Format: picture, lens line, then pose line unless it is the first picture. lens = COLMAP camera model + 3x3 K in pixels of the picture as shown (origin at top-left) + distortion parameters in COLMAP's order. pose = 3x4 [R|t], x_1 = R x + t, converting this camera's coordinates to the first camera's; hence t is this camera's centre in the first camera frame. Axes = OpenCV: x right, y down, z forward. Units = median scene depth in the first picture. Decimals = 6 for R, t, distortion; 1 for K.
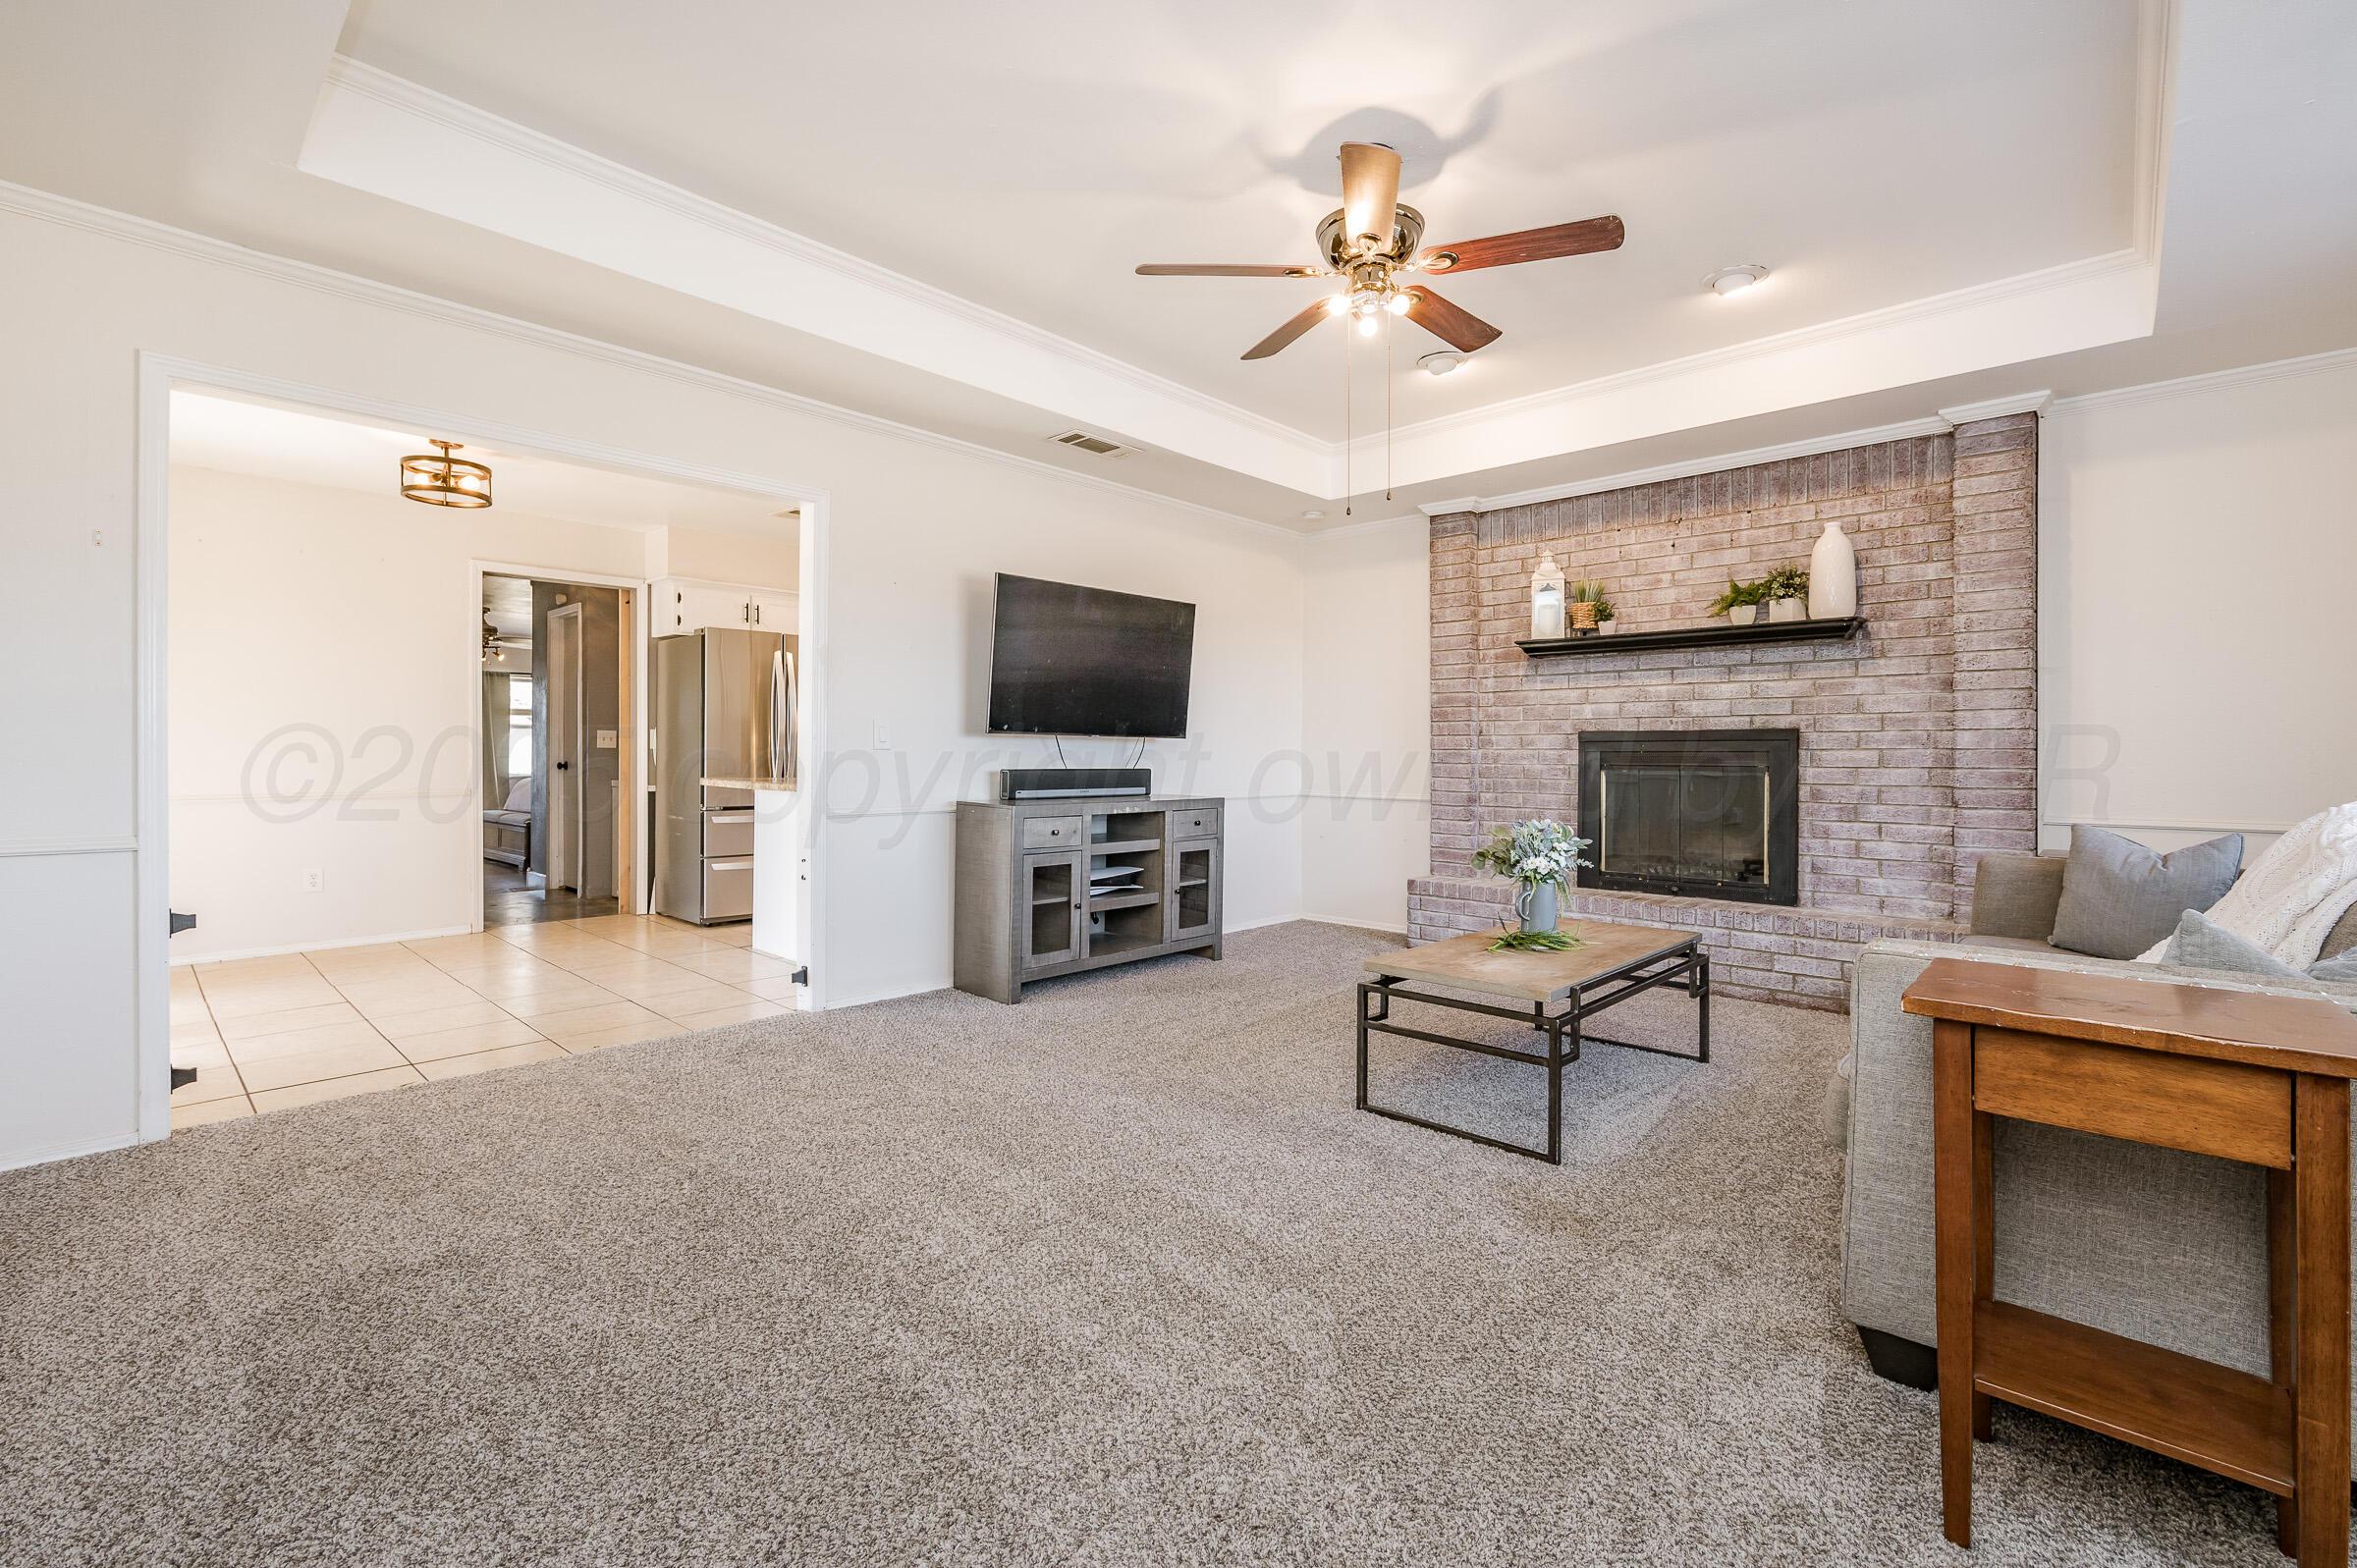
lens RADIAL K [[1005.9, 0, 1177.0], [0, 1005.9, 754.3], [0, 0, 1]] dist [0.002130, 0.000052]
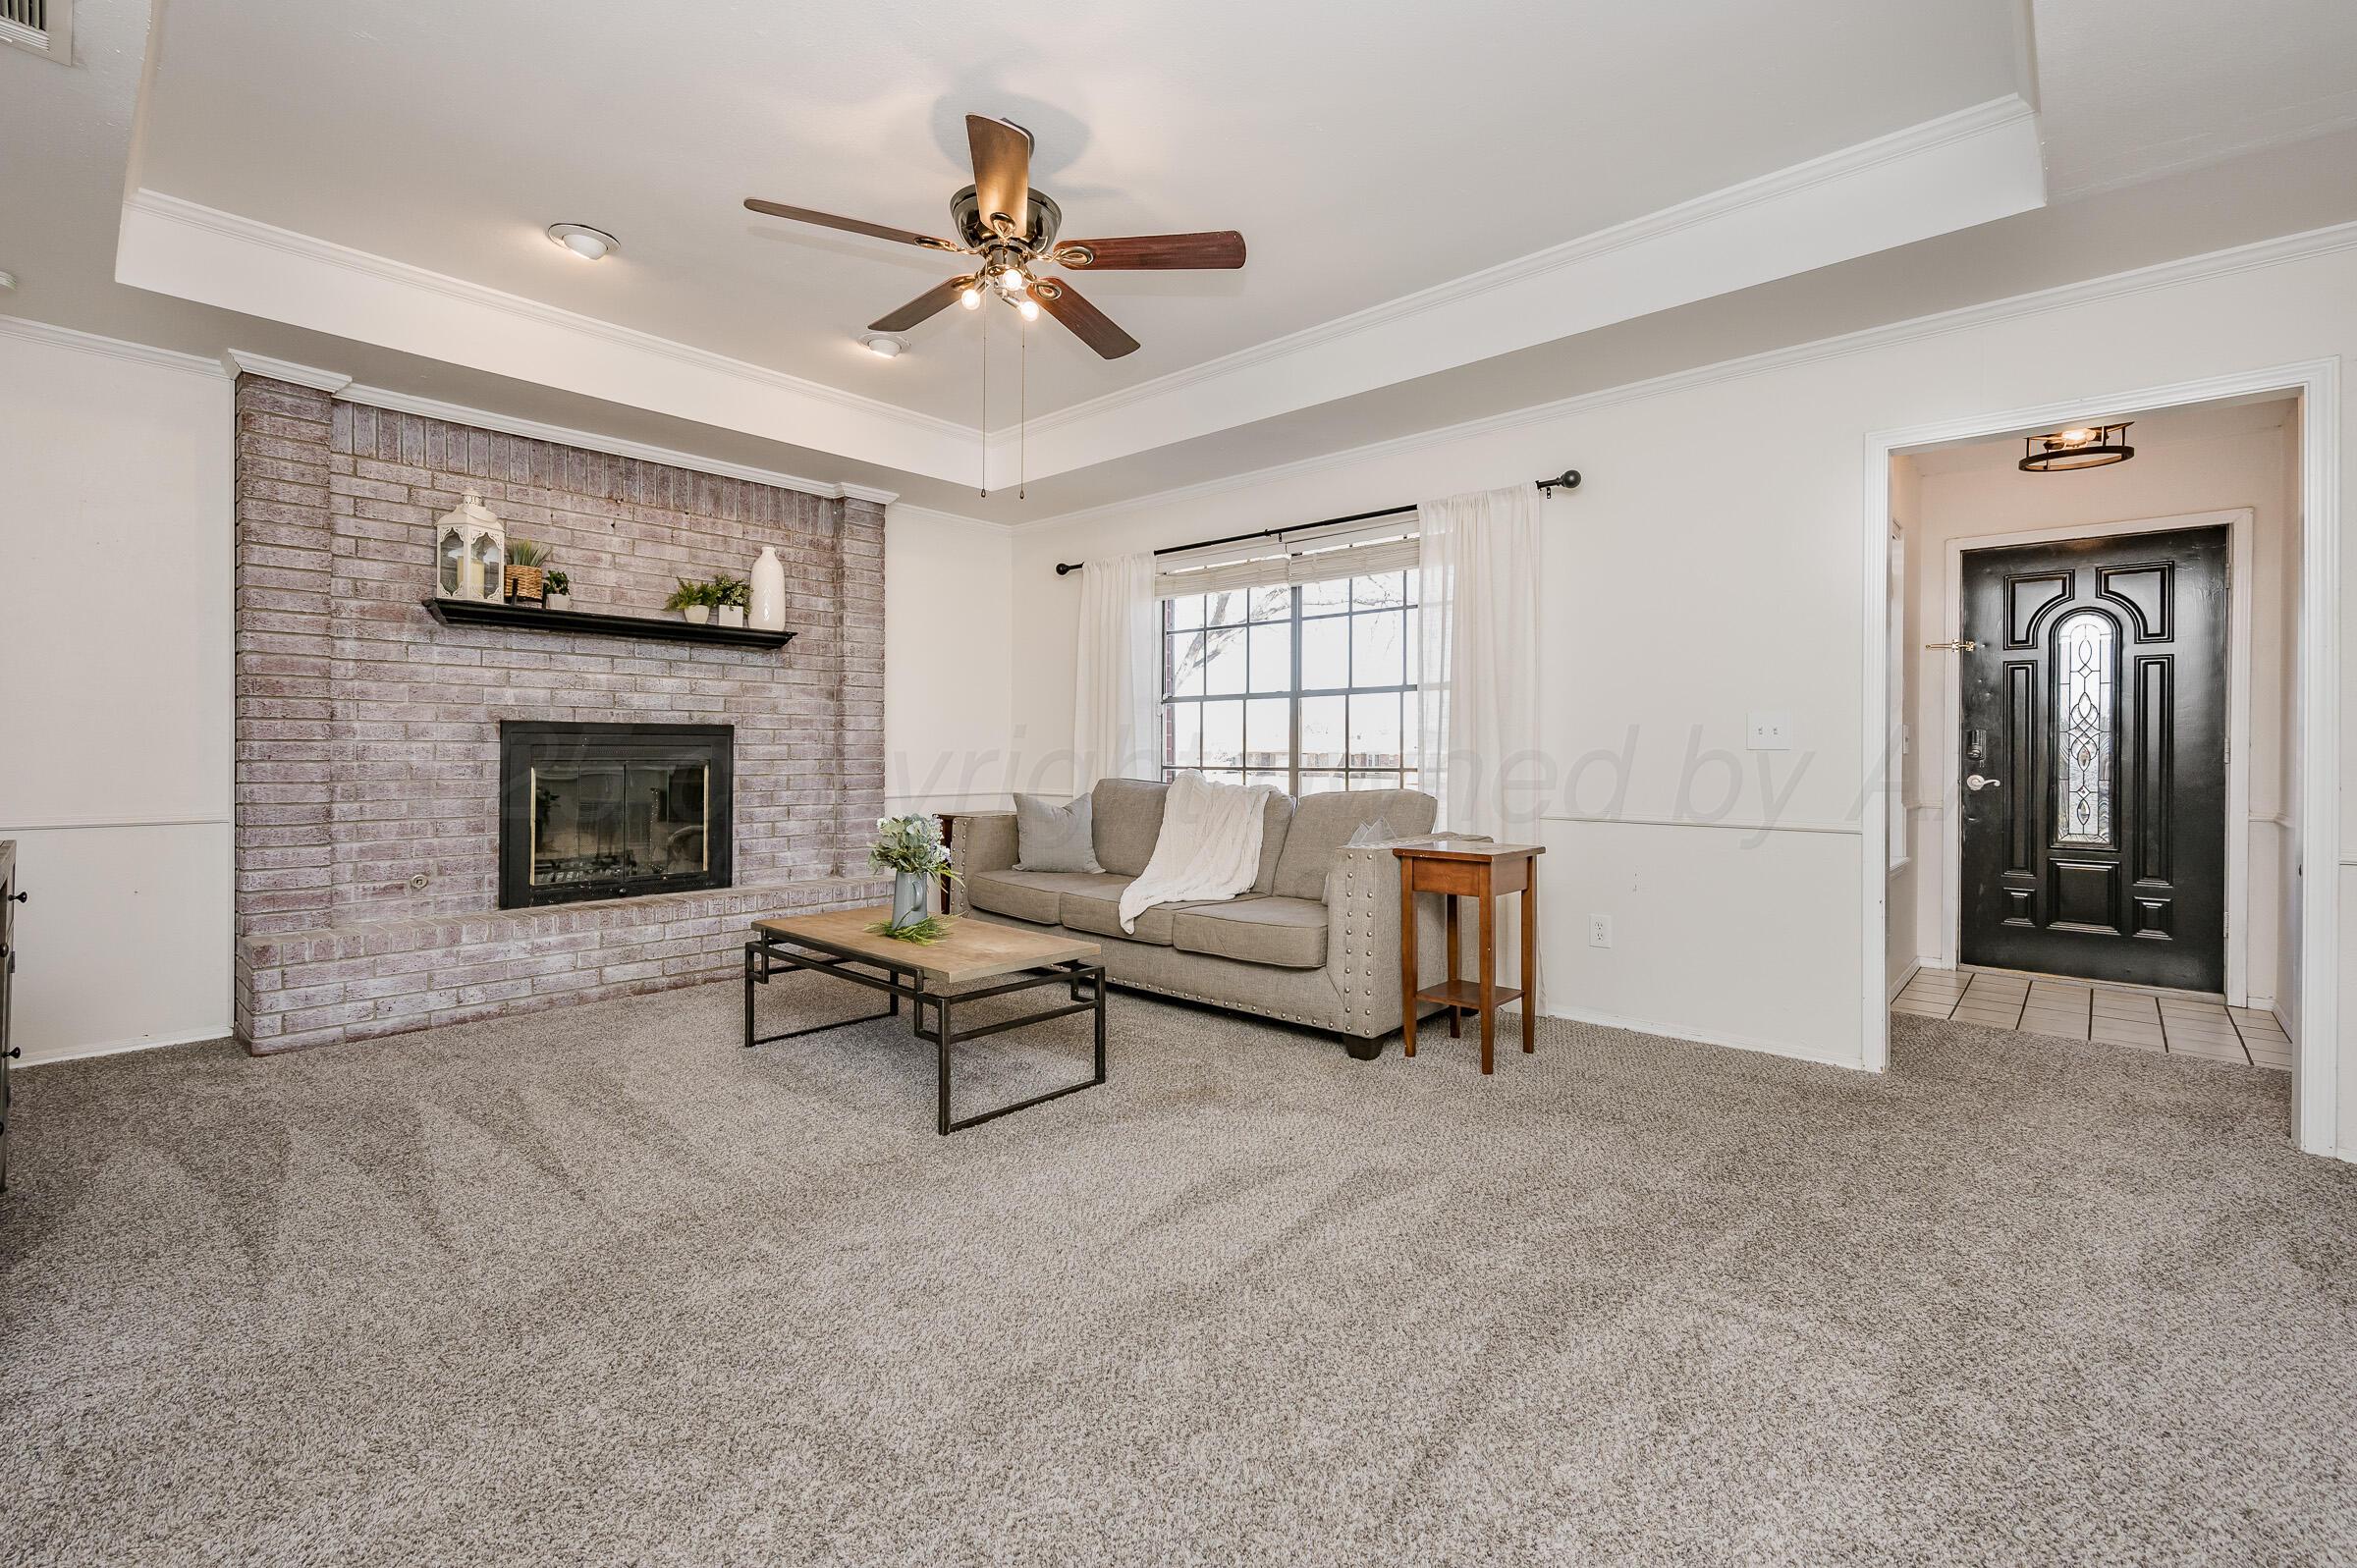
lens RADIAL K [[1005.9, 0, 1177.0], [0, 1005.9, 754.3], [0, 0, 1]] dist [0.002130, 0.000052]
pose [[0.000752, -0.007009, 0.999975, -0.472917], [-0.004196, 0.999967, 0.007012, -0.003258], [-0.999991, -0.004202, 0.000723, 0.502150]]
